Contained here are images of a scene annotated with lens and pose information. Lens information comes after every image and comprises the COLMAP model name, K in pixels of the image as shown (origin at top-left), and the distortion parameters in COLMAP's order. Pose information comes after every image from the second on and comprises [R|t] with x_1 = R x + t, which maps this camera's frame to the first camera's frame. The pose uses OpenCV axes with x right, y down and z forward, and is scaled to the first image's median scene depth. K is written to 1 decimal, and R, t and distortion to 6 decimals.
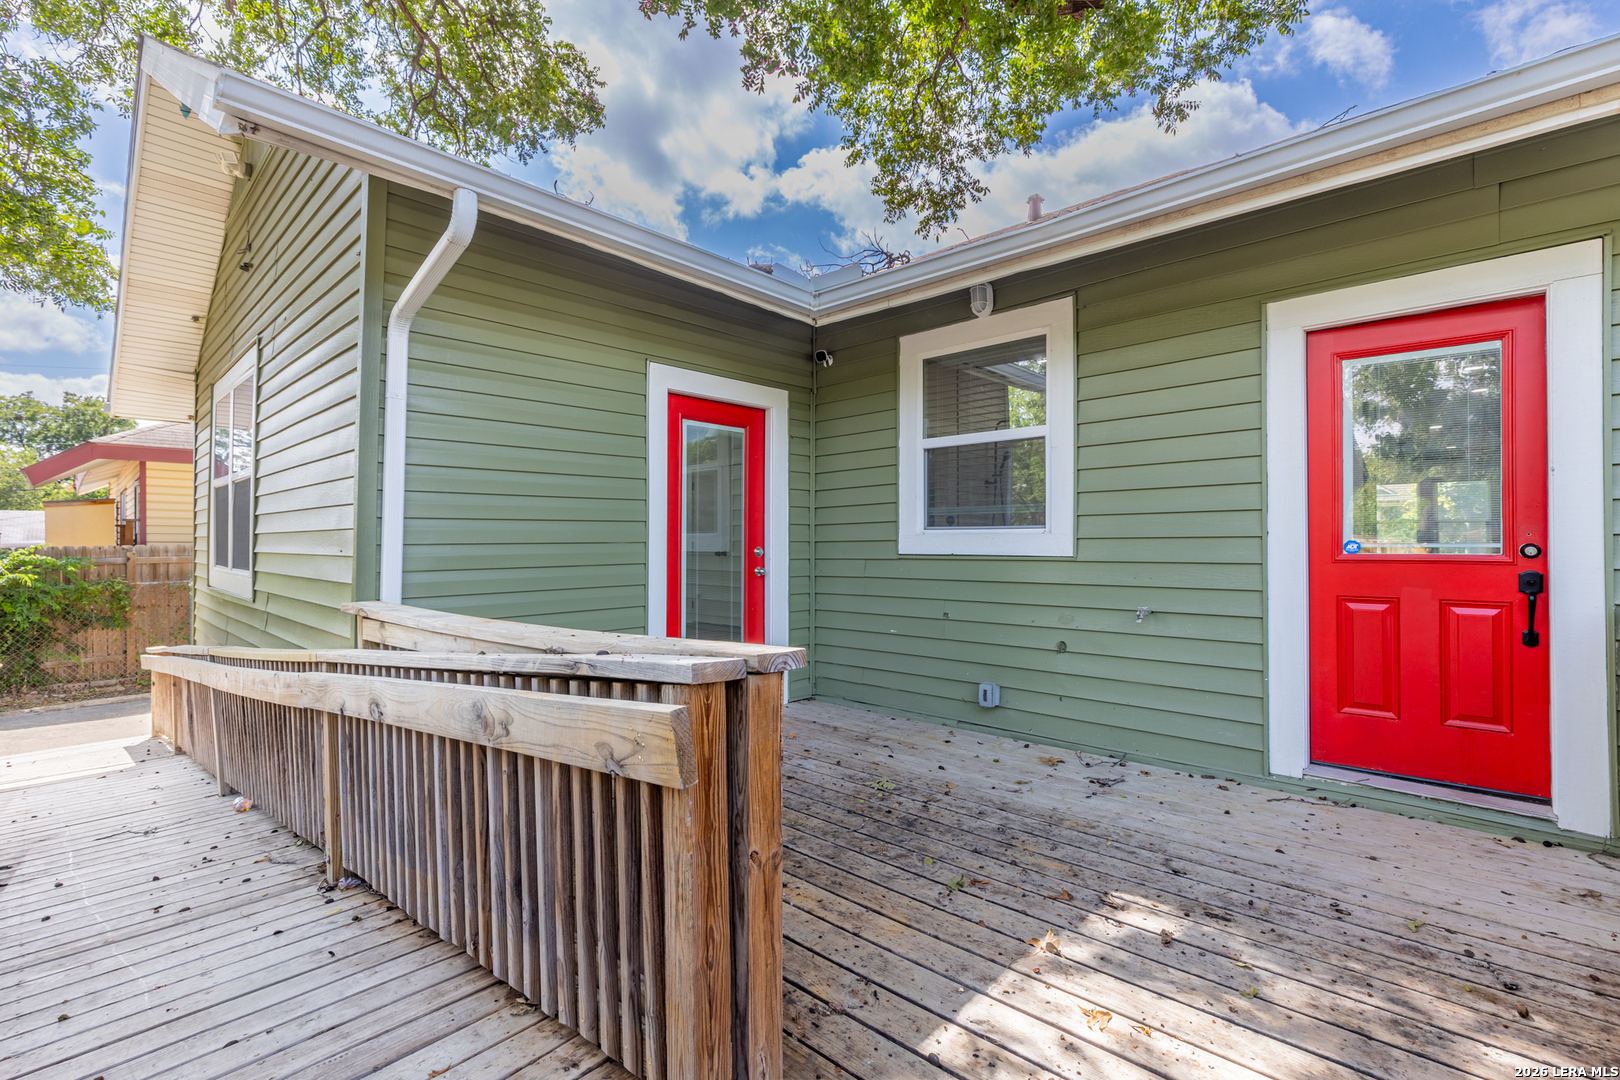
lens RADIAL K [[731.6, 0, 810.0], [0, 731.6, 547.1], [0, 0, 1]] dist [0.006813, -0.002494]
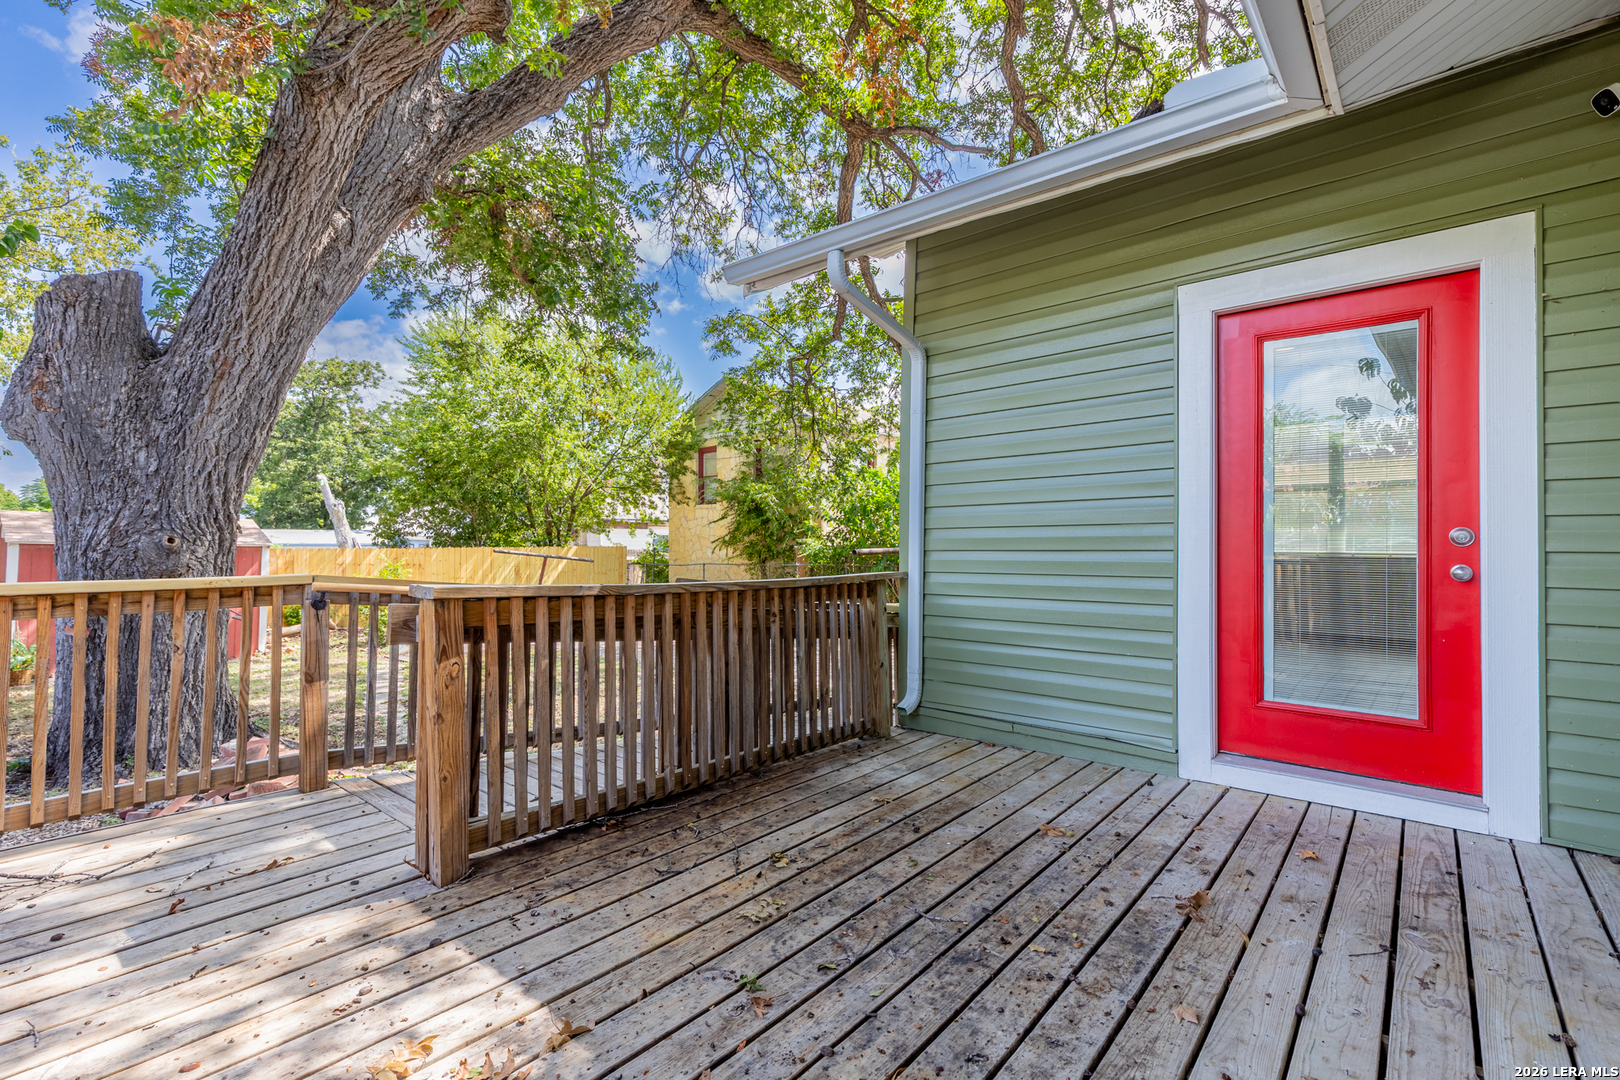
lens RADIAL K [[731.6, 0, 815.2], [0, 731.6, 537.4], [0, 0, 1]] dist [0.006813, -0.002494]
pose [[0.056849, -0.009268, -0.998340, 0.781825], [-0.011942, 0.999879, -0.009962, 0.031765], [0.998311, 0.012488, 0.056732, 0.870806]]
